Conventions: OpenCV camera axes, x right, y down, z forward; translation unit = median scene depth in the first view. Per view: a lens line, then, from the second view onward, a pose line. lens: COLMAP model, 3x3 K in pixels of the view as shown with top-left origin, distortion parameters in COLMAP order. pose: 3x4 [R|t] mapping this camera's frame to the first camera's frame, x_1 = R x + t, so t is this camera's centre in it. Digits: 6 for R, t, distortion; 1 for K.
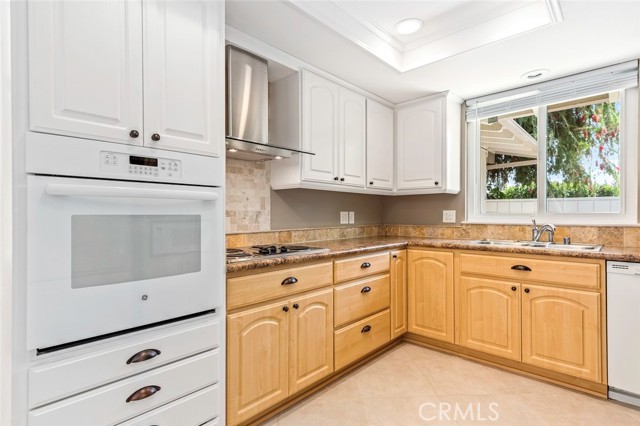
lens RADIAL K [[330.6, 0, 321.5], [0, 330.6, 216.9], [0, 0, 1]] dist [0.008292, 0.000446]
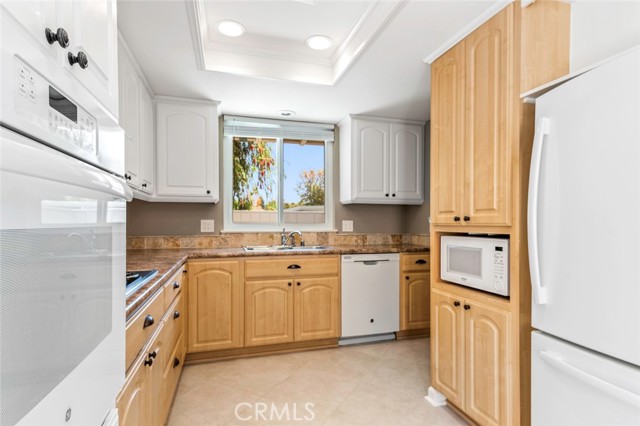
lens RADIAL K [[326.5, 0, 327.4], [0, 326.5, 225.6], [0, 0, 1]] dist [0.003601, 0.000237]
pose [[0.500907, -0.002936, 0.865496, -0.382178], [0.005361, 0.999986, 0.000289, -0.000639], [-0.865484, 0.004495, 0.500916, 0.260018]]
